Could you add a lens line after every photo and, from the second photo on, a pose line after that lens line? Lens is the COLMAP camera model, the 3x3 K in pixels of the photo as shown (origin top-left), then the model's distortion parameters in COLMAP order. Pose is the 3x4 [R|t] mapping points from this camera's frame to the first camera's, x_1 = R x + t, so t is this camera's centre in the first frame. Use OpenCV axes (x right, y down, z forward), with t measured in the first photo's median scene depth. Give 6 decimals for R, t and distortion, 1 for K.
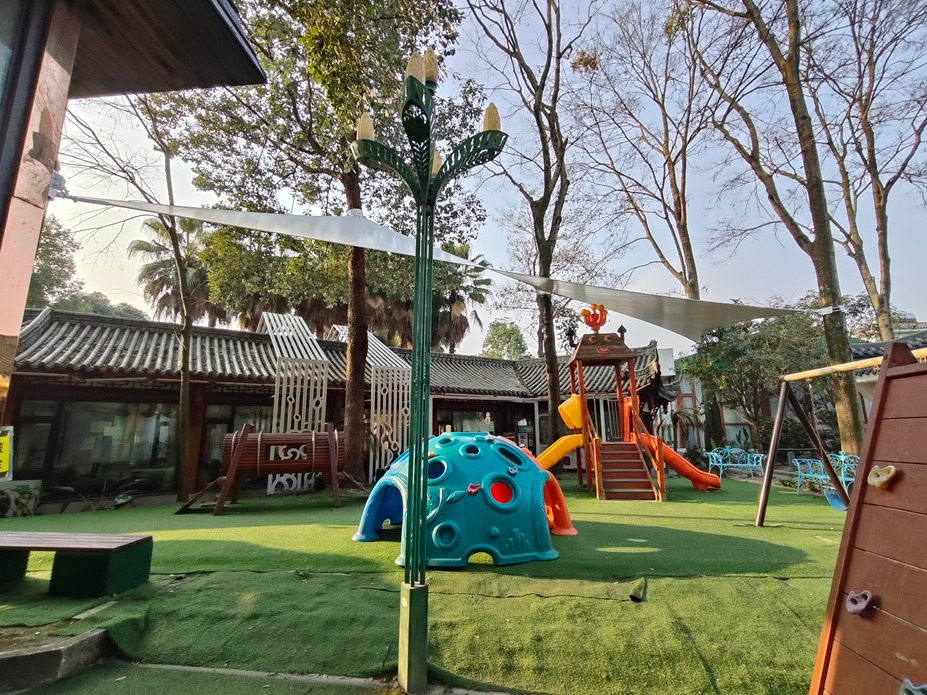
lens RADIAL K [[429.3, 0, 449.2], [0, 429.3, 349.6], [0, 0, 1]] dist [0.004073, -0.000458]
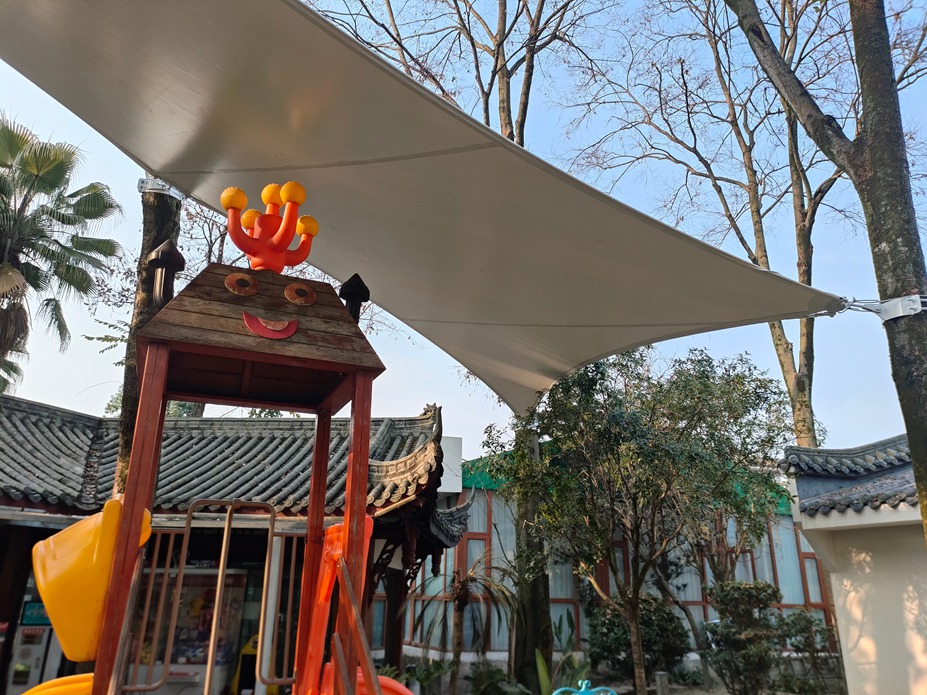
lens RADIAL K [[687.6, 0, 465.9], [0, 687.6, 349.8], [0, 0, 1]] dist [0.056812, -0.053682]
pose [[0.867284, 0.184853, 0.462221, 0.172617], [-0.116809, 0.978145, -0.172010, 0.044005], [-0.483916, 0.095190, 0.869922, 0.374231]]
